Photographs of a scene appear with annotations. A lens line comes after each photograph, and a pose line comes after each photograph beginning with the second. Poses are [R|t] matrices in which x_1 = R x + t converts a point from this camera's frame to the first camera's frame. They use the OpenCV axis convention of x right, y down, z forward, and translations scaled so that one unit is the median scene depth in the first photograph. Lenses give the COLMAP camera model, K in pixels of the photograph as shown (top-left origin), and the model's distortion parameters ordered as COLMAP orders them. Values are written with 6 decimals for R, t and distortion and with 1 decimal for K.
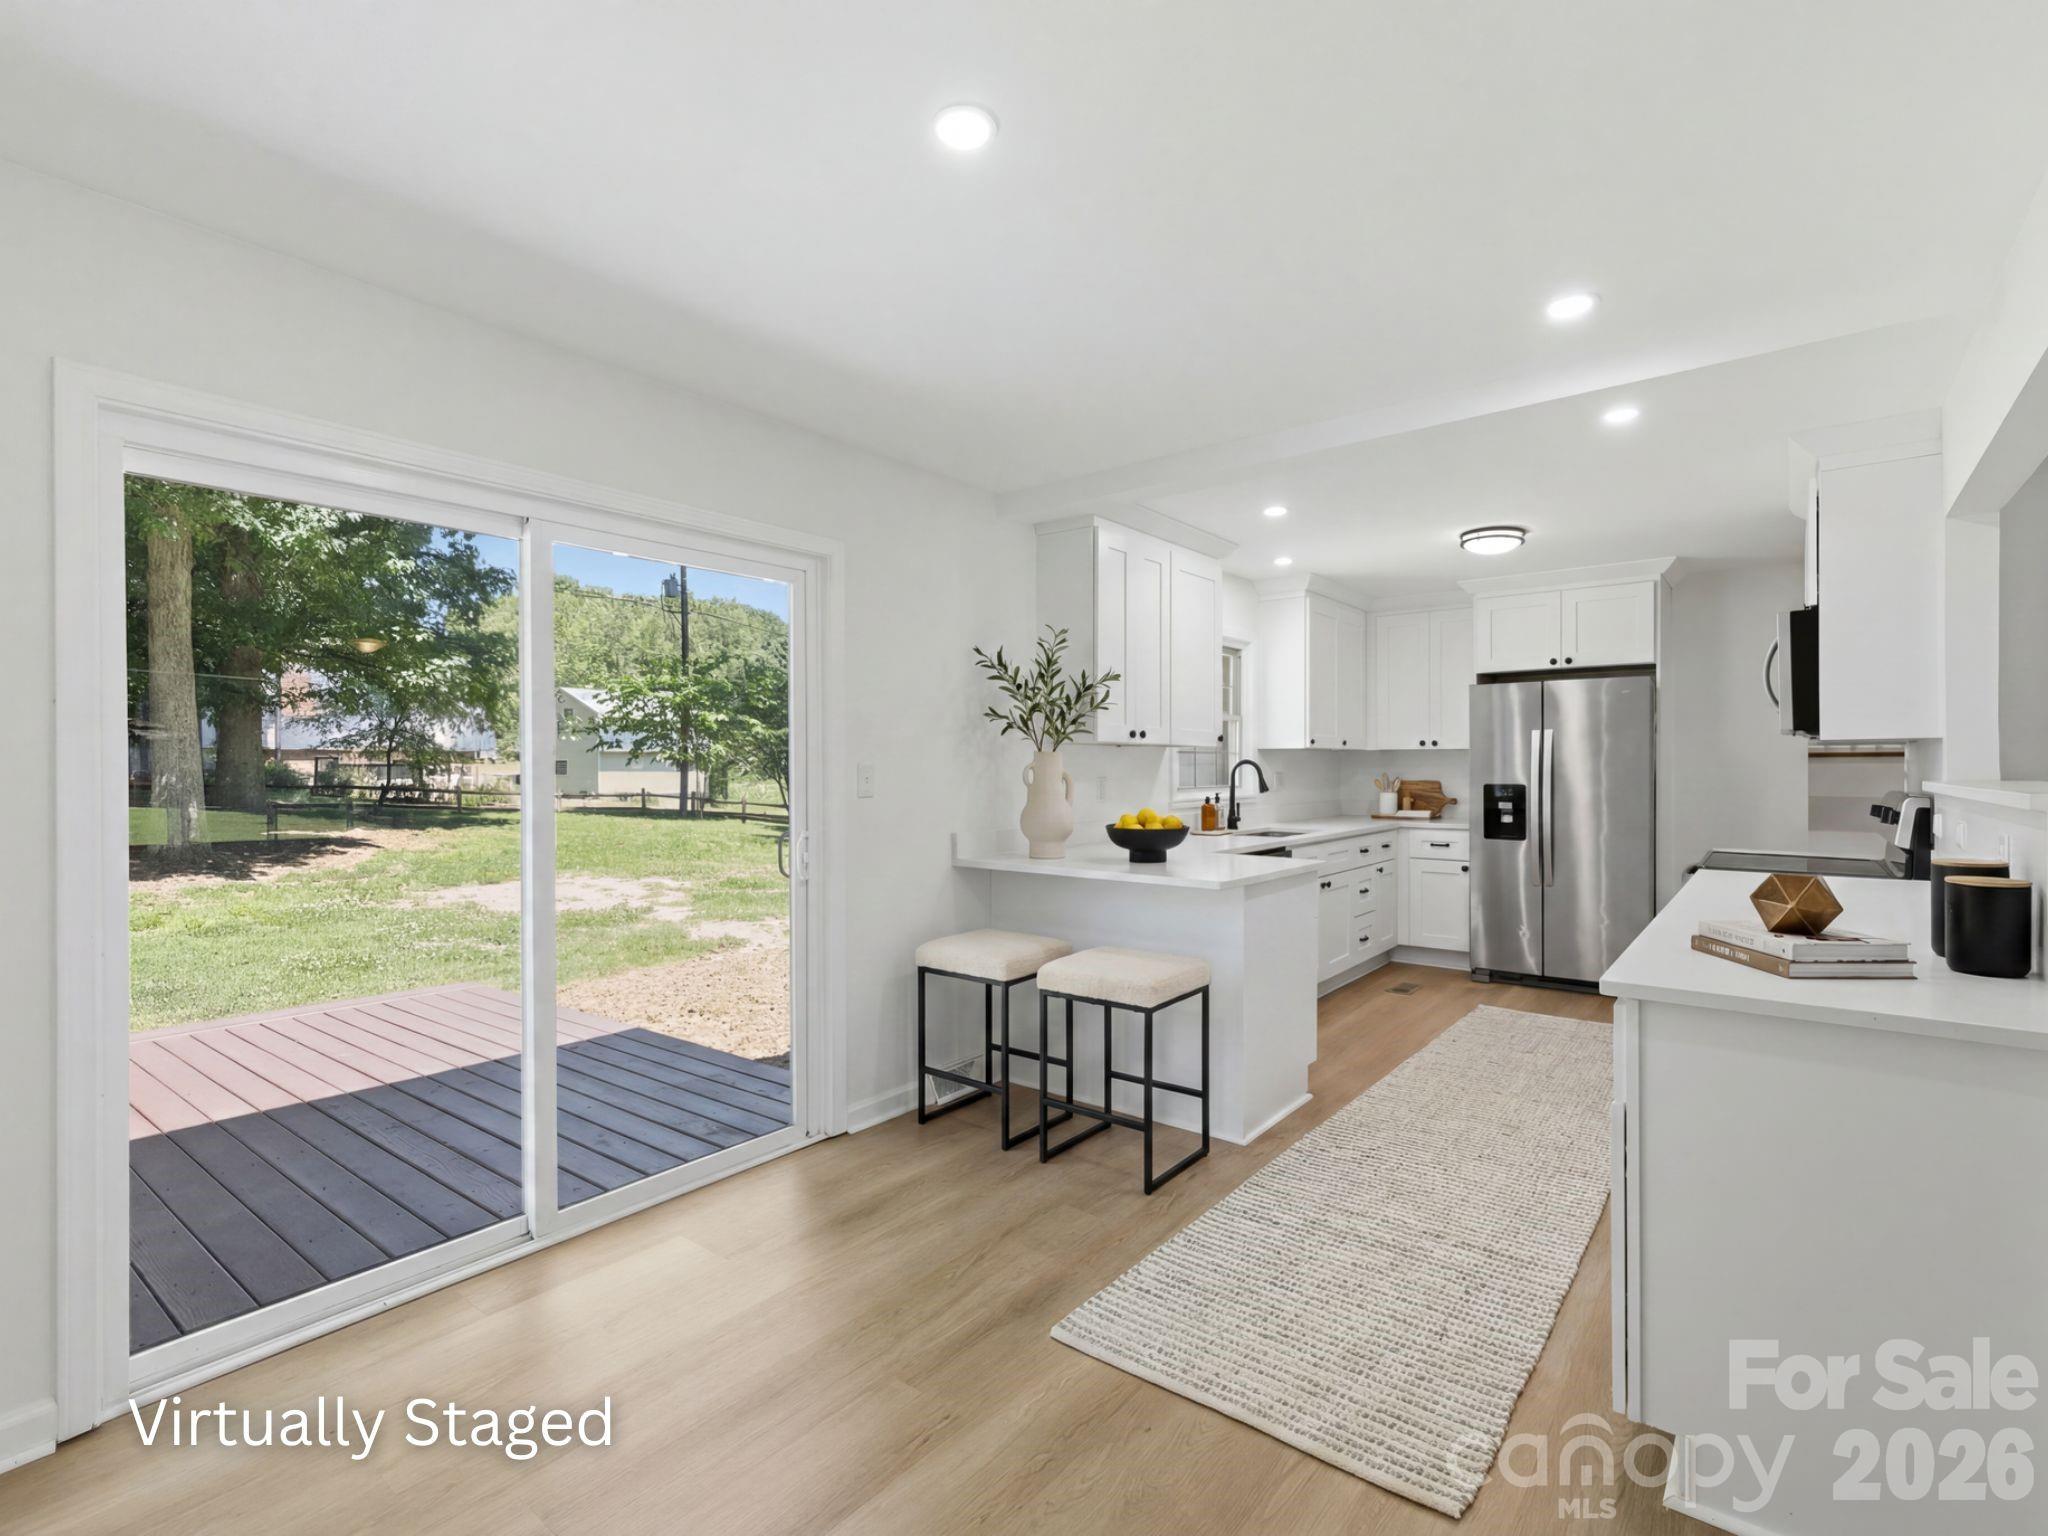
lens RADIAL K [[969.1, 0, 1018.0], [0, 969.1, 767.4], [0, 0, 1]] dist [0.000966, 0.001428]
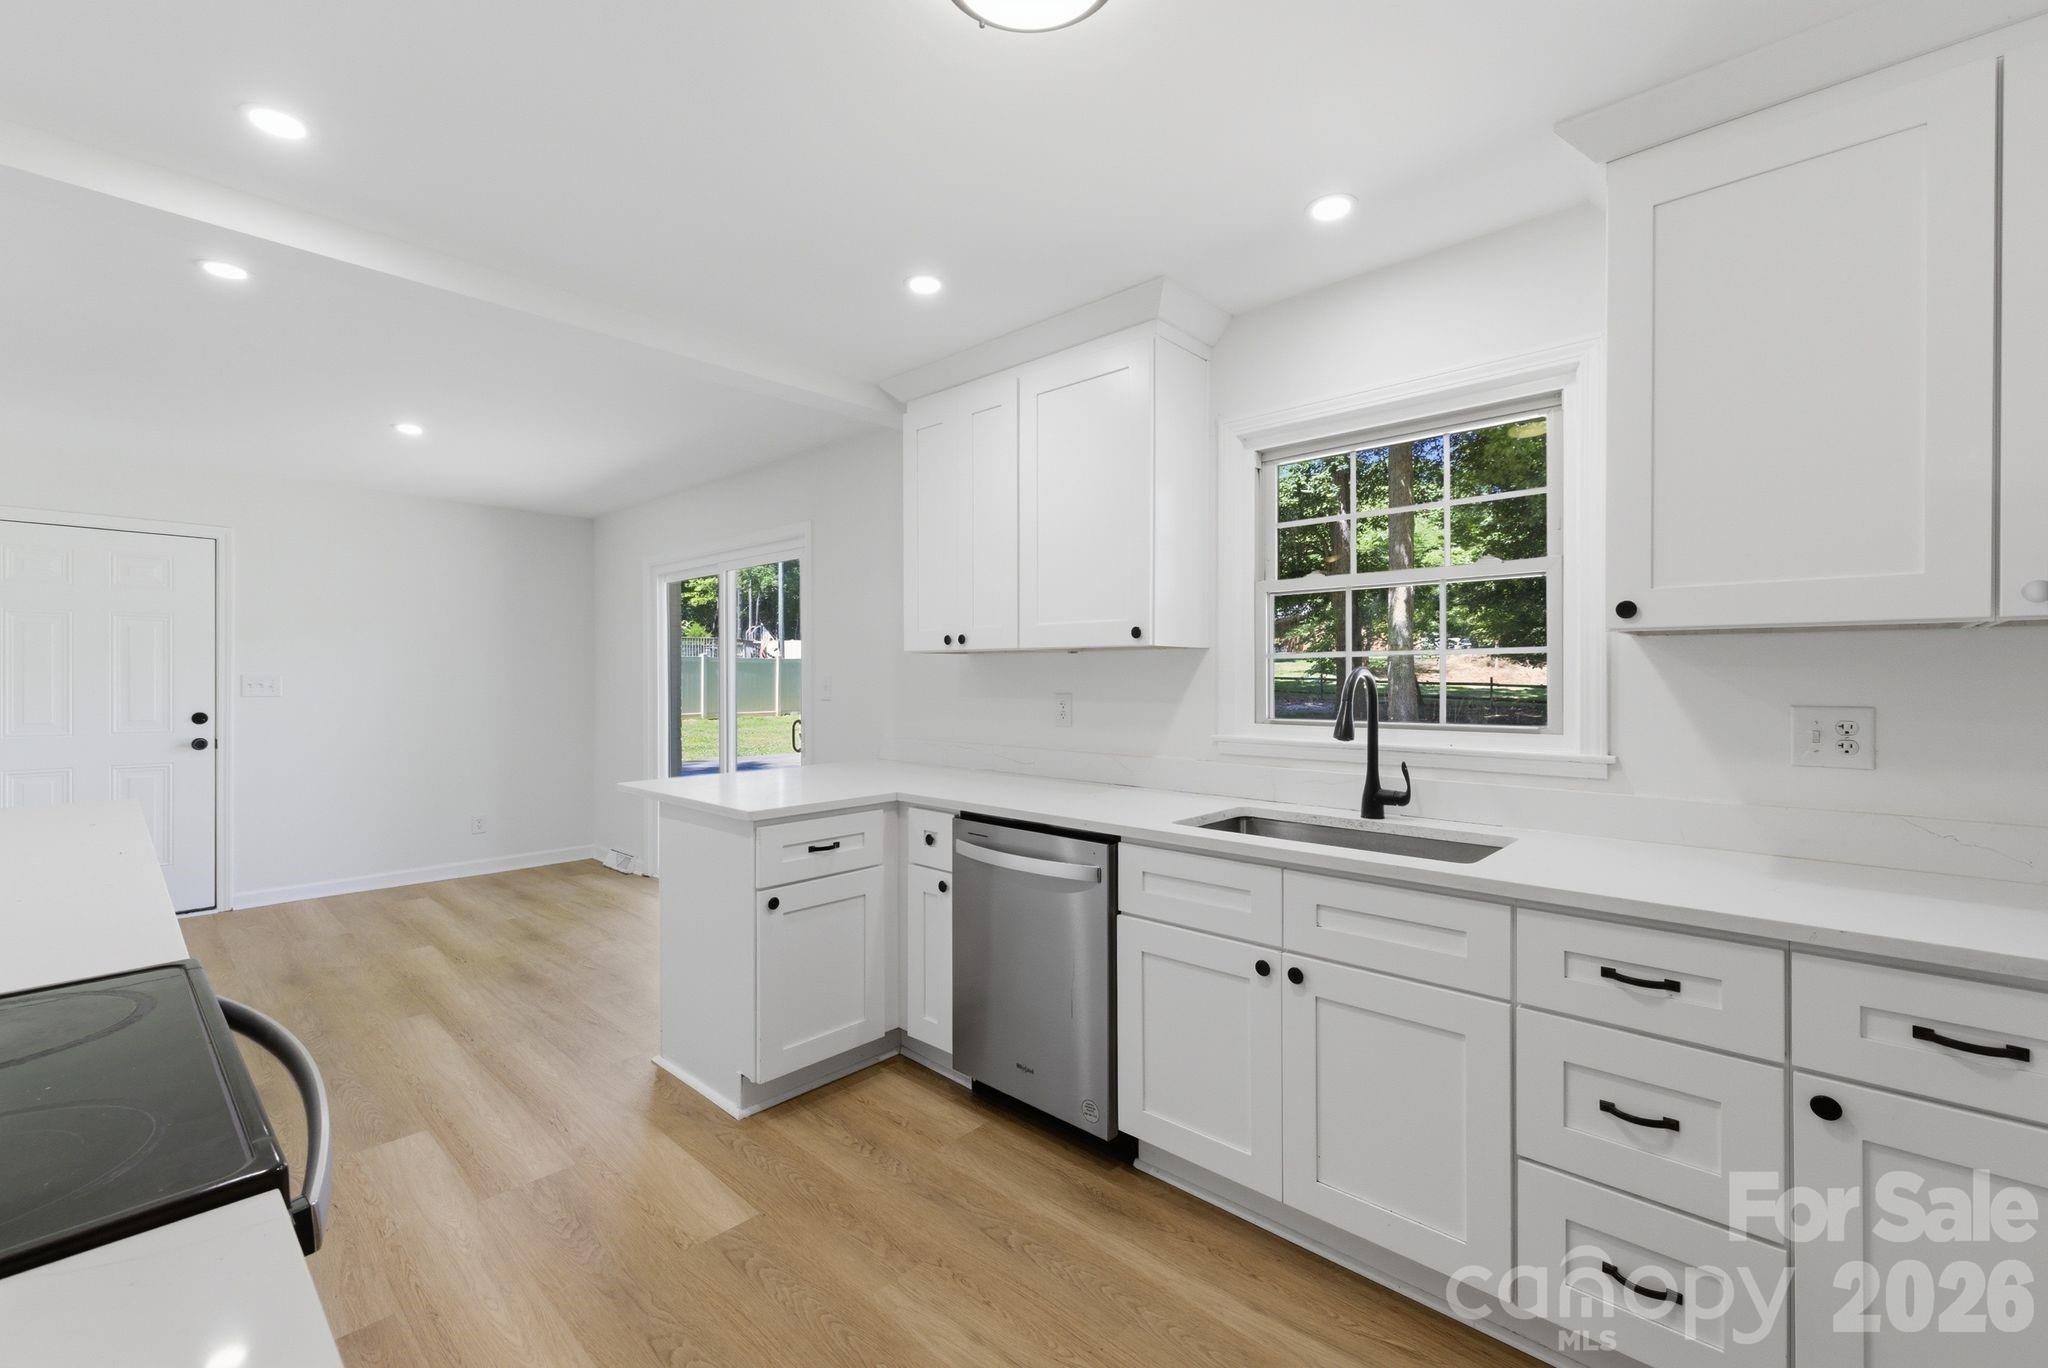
lens RADIAL K [[856.1, 0, 1016.4], [0, 856.1, 689.1], [0, 0, 1]] dist [0.004092, -0.000230]
pose [[-0.080544, 0.012832, -0.996668, 0.679669], [-0.003919, 0.999905, 0.013191, -0.002226], [0.996743, 0.004969, -0.080486, 0.910721]]
